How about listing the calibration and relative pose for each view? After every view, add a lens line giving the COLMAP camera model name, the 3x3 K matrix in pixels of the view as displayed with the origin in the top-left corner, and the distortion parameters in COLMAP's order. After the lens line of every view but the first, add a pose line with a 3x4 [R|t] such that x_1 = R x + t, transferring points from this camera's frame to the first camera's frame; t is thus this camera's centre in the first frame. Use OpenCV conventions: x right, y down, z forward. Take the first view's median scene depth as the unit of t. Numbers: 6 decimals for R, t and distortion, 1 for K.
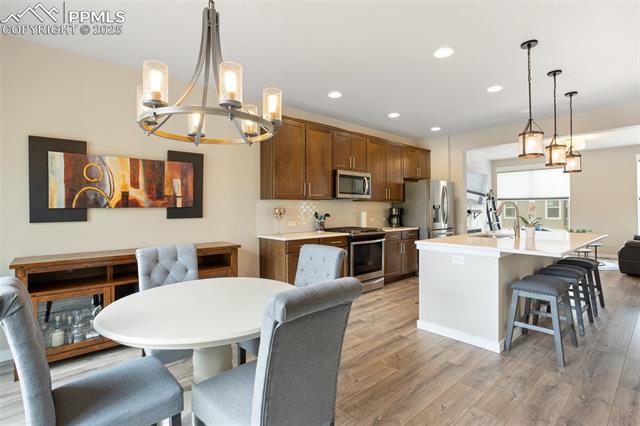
lens RADIAL K [[312.1, 0, 327.5], [0, 312.1, 208.3], [0, 0, 1]] dist [-0.010214, 0.000758]
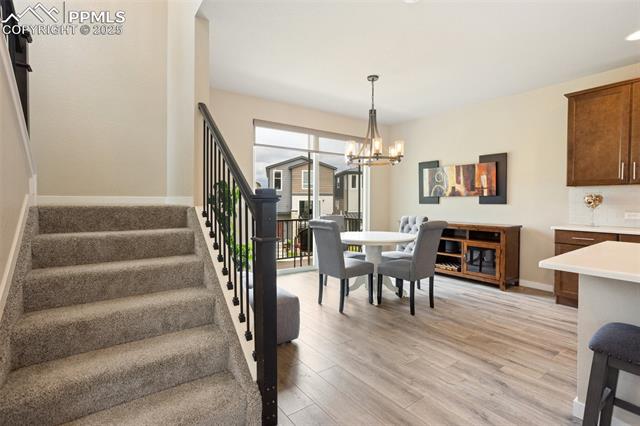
lens RADIAL K [[310.7, 0, 319.6], [0, 310.7, 205.1], [0, 0, 1]] dist [-0.009539, 0.000410]
pose [[-0.103321, 0.019092, -0.994465, 0.695698], [-0.001637, 0.999811, 0.019365, 0.009002], [0.994647, 0.003629, -0.103271, 0.299259]]
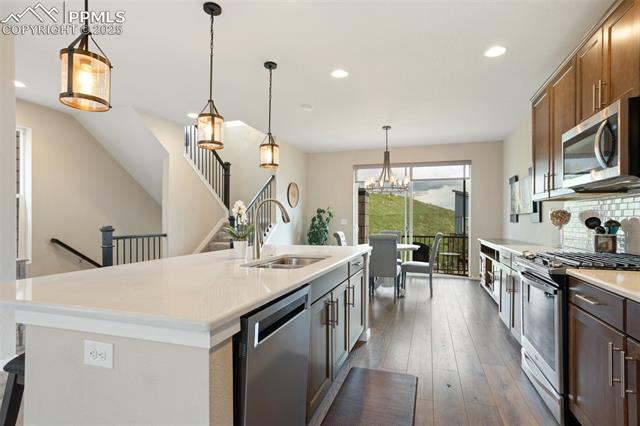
lens RADIAL K [[324.9, 0, 320.0], [0, 324.9, 213.0], [0, 0, 1]] dist [-0.003420, 0.000070]
pose [[-0.874452, -0.005800, -0.485077, 0.623437], [0.004680, 0.999781, -0.020392, 0.012911], [0.485089, -0.020102, -0.874234, 1.230353]]
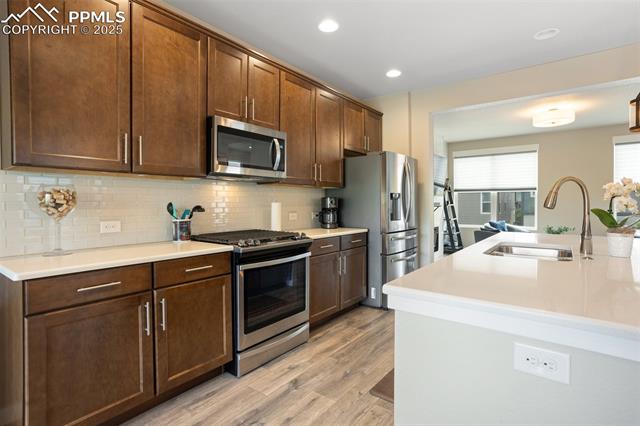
lens RADIAL K [[324.9, 0, 320.0], [0, 324.9, 213.0], [0, 0, 1]] dist [-0.003420, 0.000070]
pose [[0.984691, -0.003568, 0.174275, 0.103876], [-0.001500, 0.999580, 0.028939, 0.013925], [-0.174305, -0.028758, 0.984272, 0.455158]]
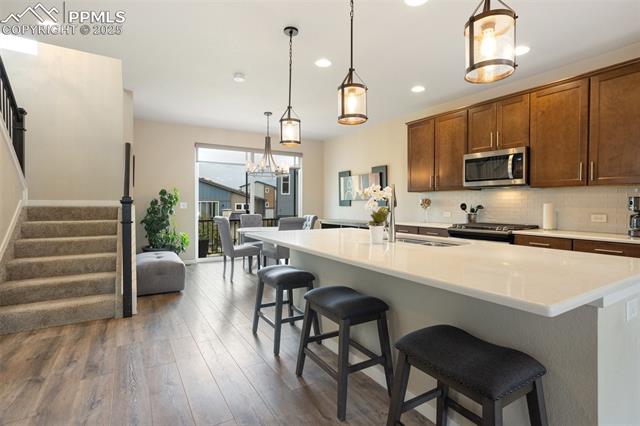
lens RADIAL K [[323.4, 0, 316.5], [0, 323.4, 205.7], [0, 0, 1]] dist [-0.001189, 0.000124]
pose [[-0.196525, 0.009820, -0.980450, 0.973388], [-0.000175, 0.999949, 0.010050, 0.009867], [0.980499, 0.002147, -0.196513, 0.751232]]
